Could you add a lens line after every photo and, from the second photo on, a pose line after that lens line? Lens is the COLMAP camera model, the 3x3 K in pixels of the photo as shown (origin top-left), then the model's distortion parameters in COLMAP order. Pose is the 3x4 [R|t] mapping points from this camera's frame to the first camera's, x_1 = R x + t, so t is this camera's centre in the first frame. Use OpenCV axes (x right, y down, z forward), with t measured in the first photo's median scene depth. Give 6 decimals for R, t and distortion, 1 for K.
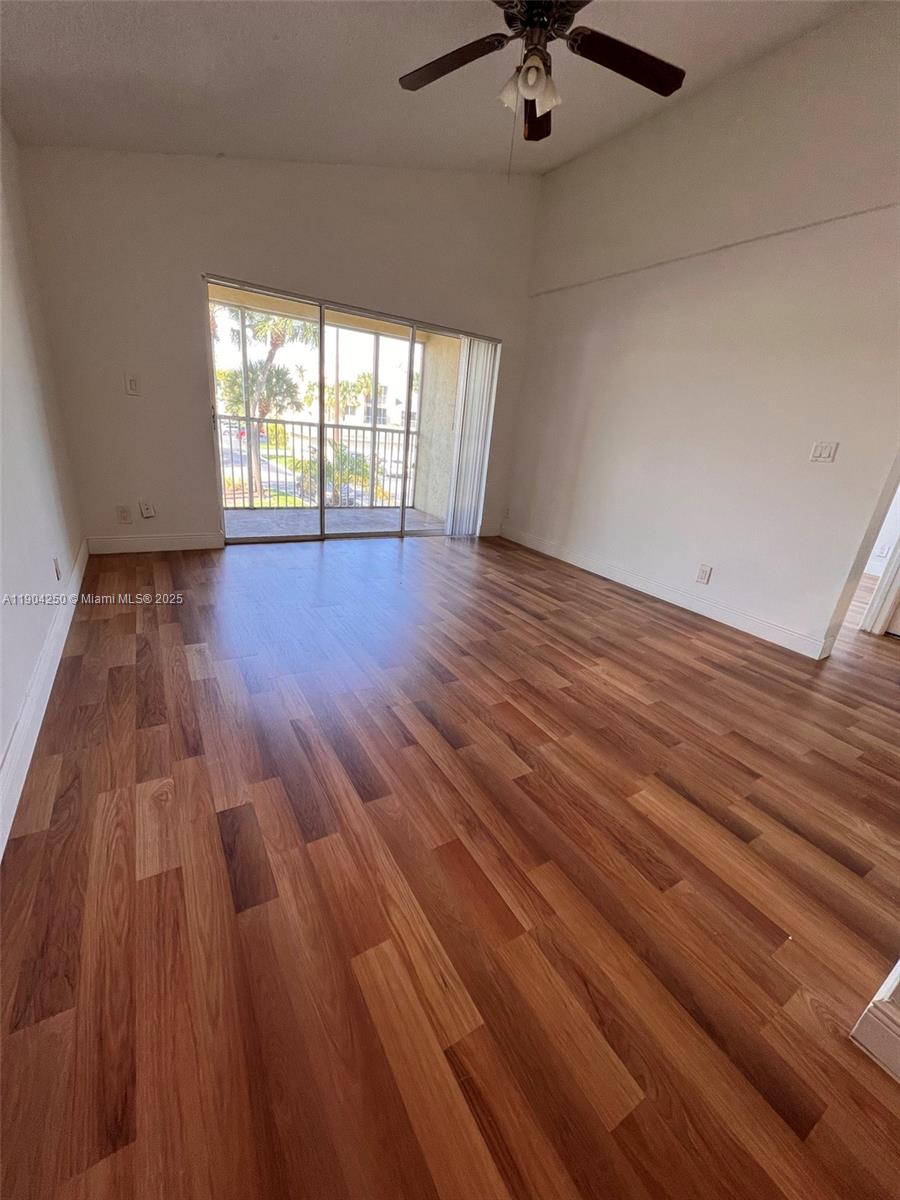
lens RADIAL K [[478.0, 0, 449.5], [0, 478.0, 601.3], [0, 0, 1]] dist [-0.002305, 0.000518]
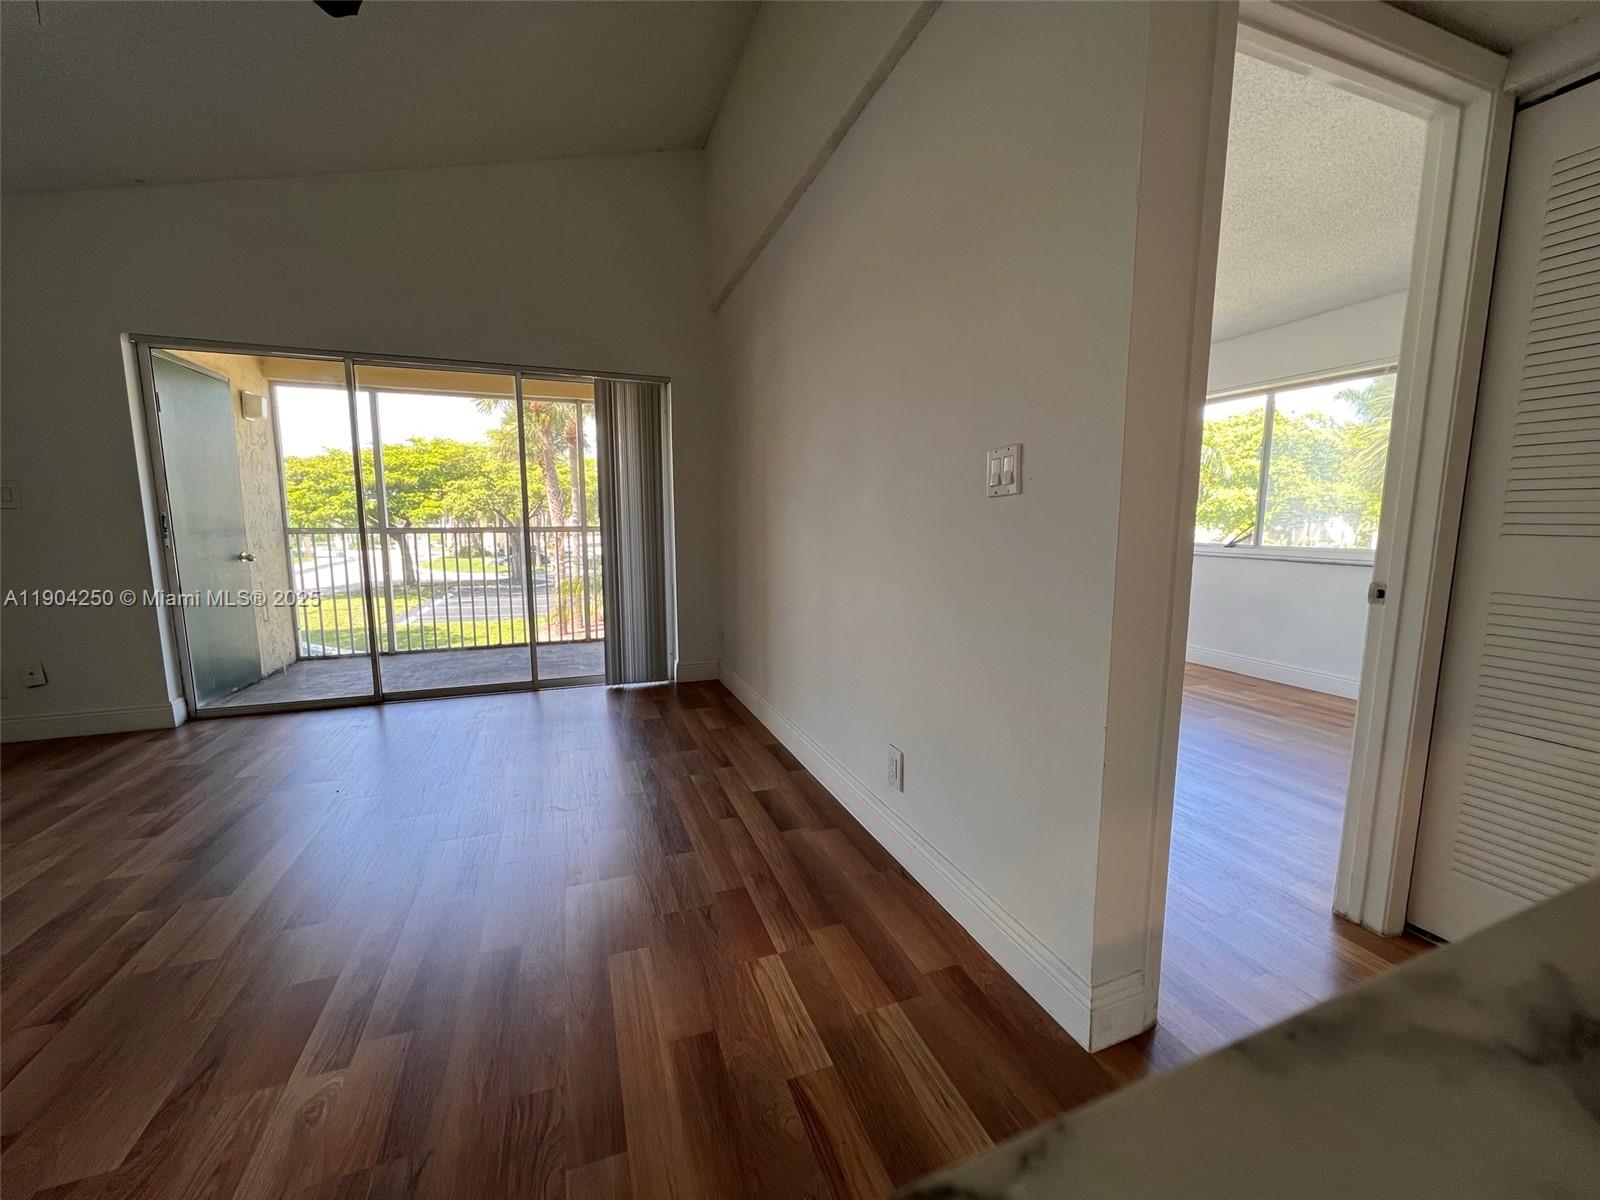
lens RADIAL K [[637.4, 0, 800.8], [0, 637.4, 599.7], [0, 0, 1]] dist [-0.002305, 0.000518]
pose [[0.978275, -0.067245, -0.196102, 0.987329], [0.019354, 0.971424, -0.236562, -0.119841], [0.206406, 0.227628, 0.951621, 0.669281]]
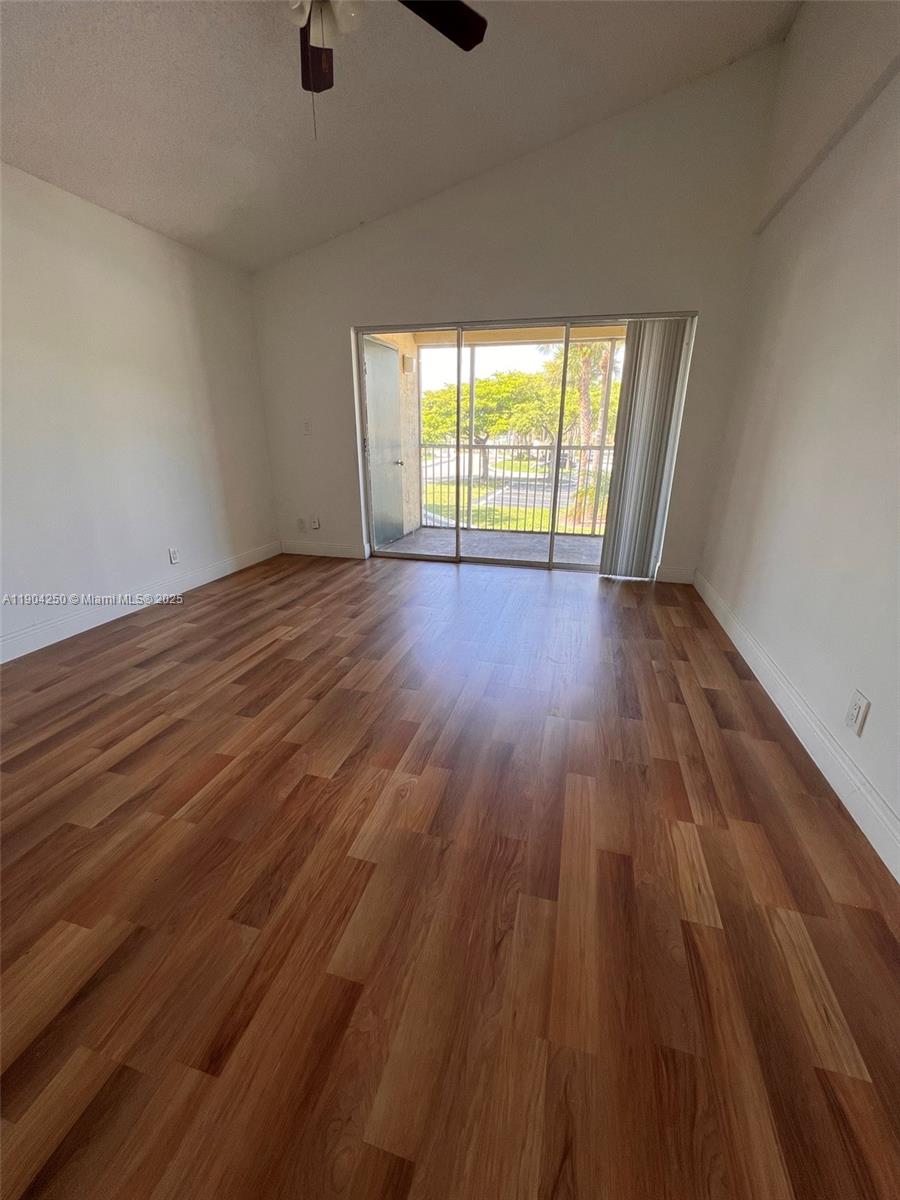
lens RADIAL K [[478.0, 0, 449.8], [0, 478.0, 601.4], [0, 0, 1]] dist [-0.002305, 0.000518]
pose [[0.684964, 0.158754, -0.711071, 0.987676], [-0.196983, 0.979977, 0.029040, -0.167054], [0.701443, 0.120177, 0.702521, 0.681466]]
